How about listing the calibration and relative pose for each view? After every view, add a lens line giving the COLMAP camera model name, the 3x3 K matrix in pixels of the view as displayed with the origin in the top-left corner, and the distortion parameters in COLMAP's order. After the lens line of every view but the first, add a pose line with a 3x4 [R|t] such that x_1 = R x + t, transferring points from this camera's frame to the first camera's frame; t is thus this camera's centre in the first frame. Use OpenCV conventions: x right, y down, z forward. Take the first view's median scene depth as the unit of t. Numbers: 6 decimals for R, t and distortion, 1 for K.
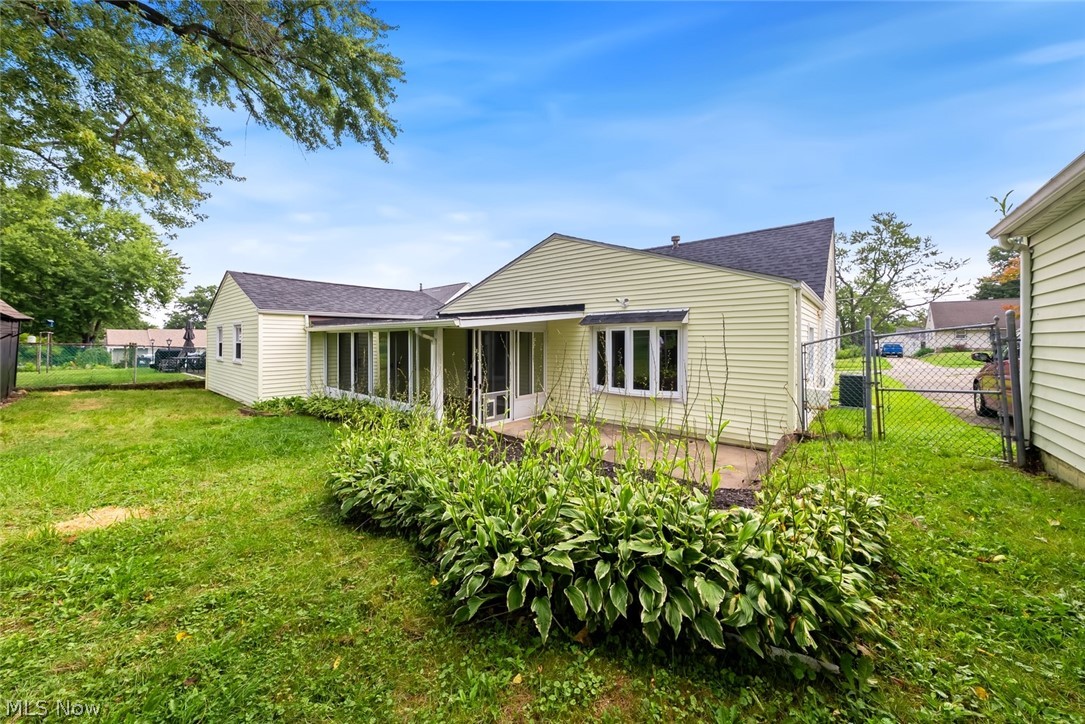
lens RADIAL K [[376.7, 0, 544.2], [0, 376.7, 340.9], [0, 0, 1]] dist [-0.006681, 0.000431]
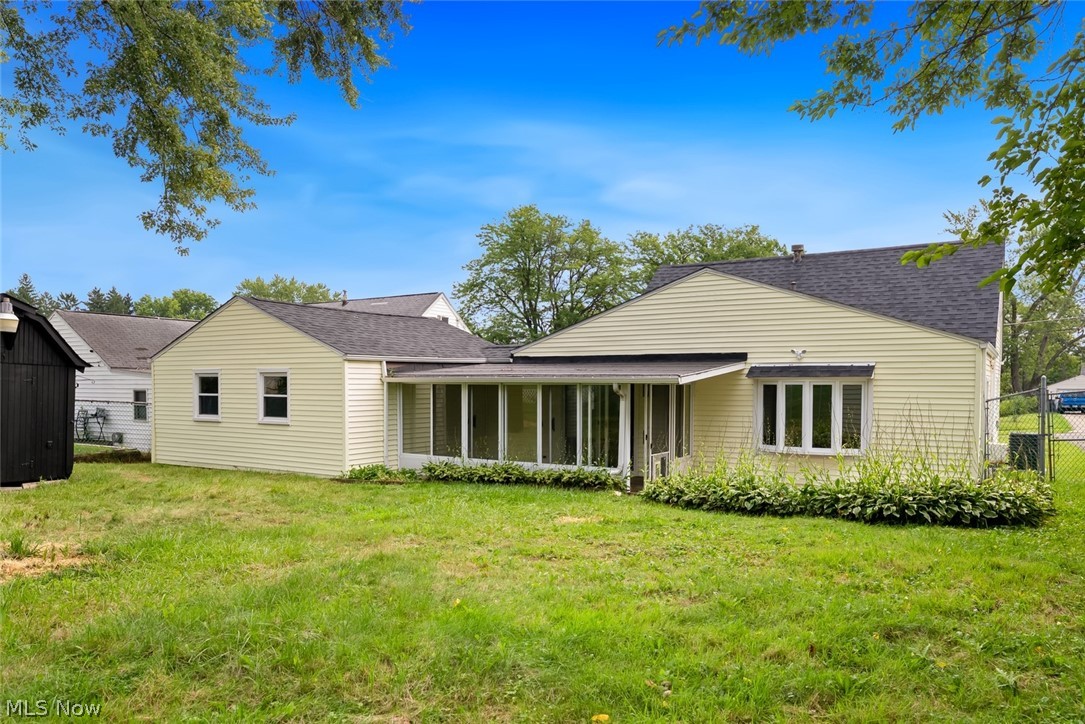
lens RADIAL K [[761.4, 0, 530.4], [0, 761.4, 406.0], [0, 0, 1]] dist [-0.000256, -0.001826]
pose [[0.992128, -0.001697, 0.125219, -0.628111], [-0.002053, 0.999554, 0.029808, -0.027404], [-0.125214, -0.029830, 0.991681, -0.709968]]
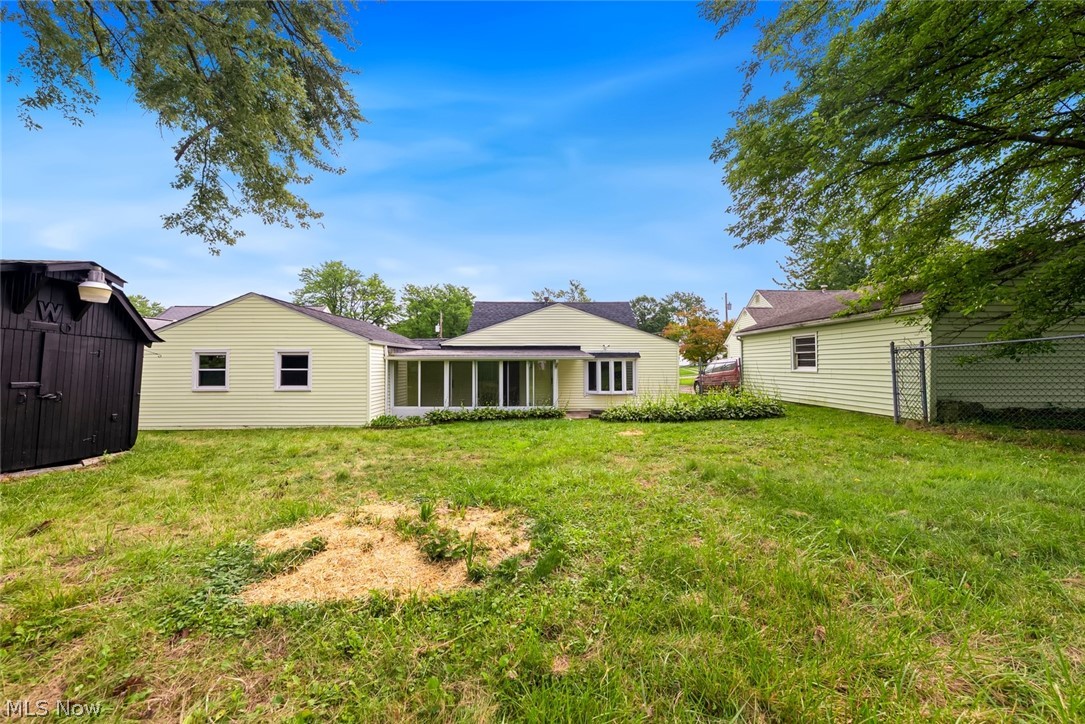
lens RADIAL K [[376.7, 0, 542.5], [0, 376.7, 356.8], [0, 0, 1]] dist [-0.006681, 0.000431]
pose [[0.753229, 0.013921, 0.657611, -1.228184], [0.002800, 0.999699, -0.024370, -0.004733], [-0.657752, 0.020198, 0.752964, -0.227045]]
